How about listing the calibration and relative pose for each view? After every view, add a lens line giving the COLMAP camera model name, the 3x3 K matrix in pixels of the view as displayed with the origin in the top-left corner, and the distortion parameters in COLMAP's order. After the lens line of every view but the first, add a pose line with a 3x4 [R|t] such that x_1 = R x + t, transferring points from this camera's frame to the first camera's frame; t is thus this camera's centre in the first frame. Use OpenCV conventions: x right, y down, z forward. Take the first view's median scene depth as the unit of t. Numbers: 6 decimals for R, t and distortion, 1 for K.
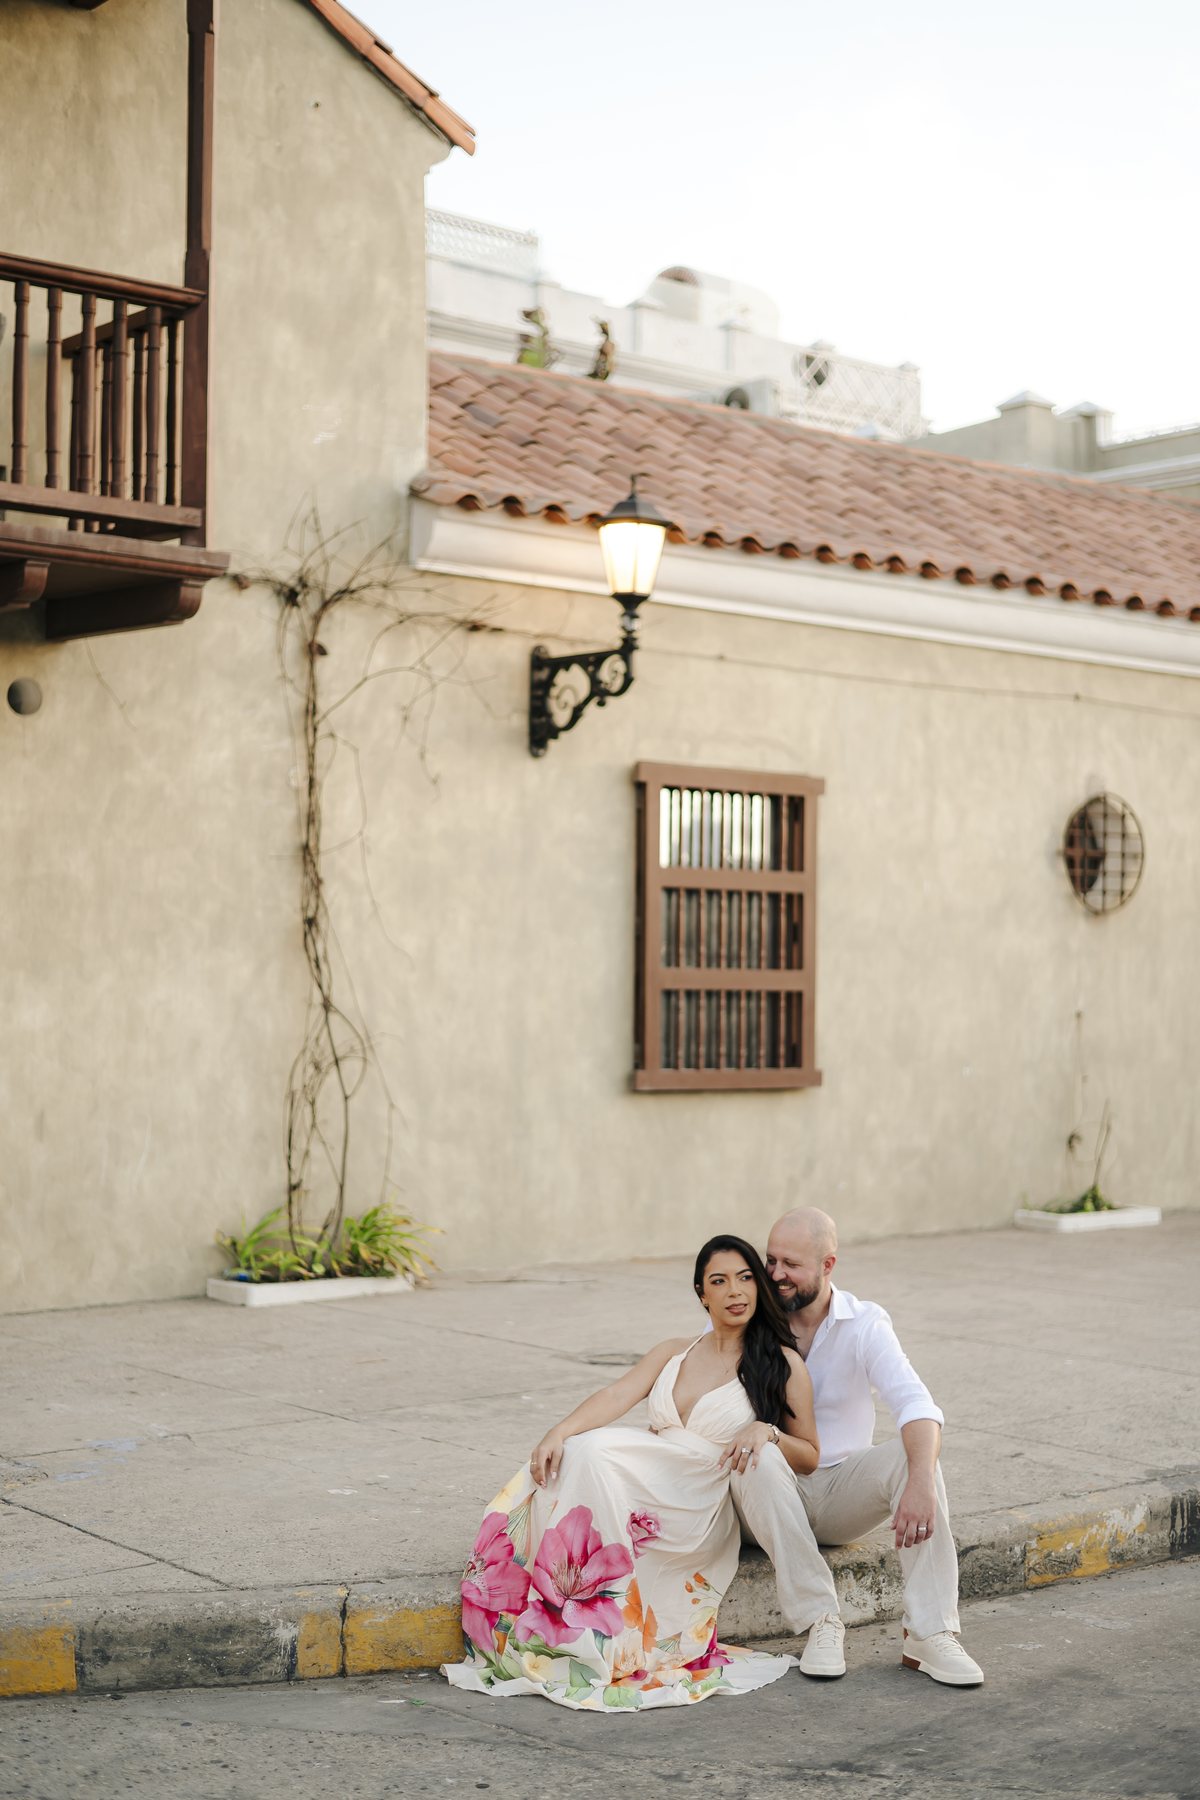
lens RADIAL K [[2612.7, 0, 550.0], [0, 2612.7, 871.7], [0, 0, 1]] dist [-0.016777, 0.099155]
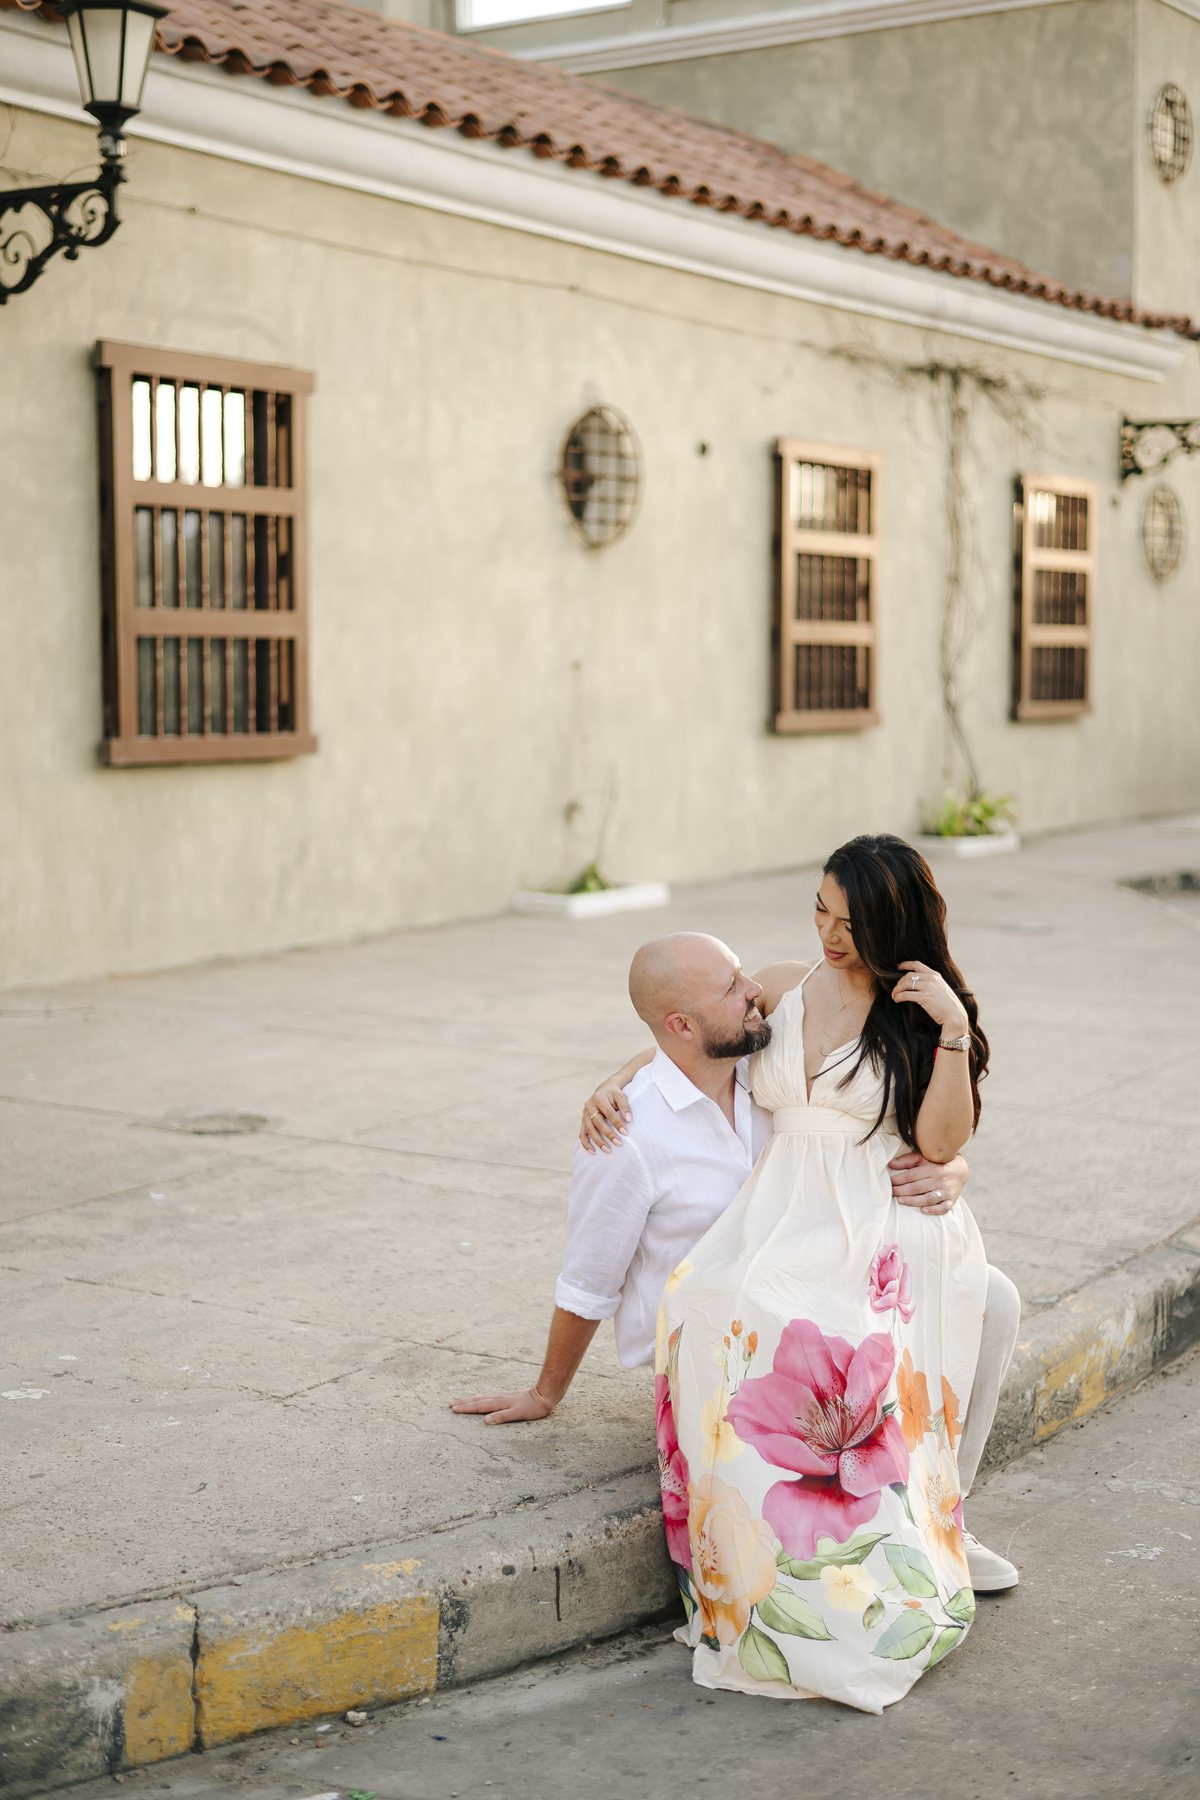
lens RADIAL K [[2669.4, 0, 600.0], [0, 2669.4, 900.0], [0, 0, 1]] dist [-0.002935, 0.018994]
pose [[0.949400, -0.038379, 0.311717, -0.076293], [-0.004519, 0.990734, 0.135744, 0.013787], [-0.314038, -0.130284, 0.940429, 0.183843]]
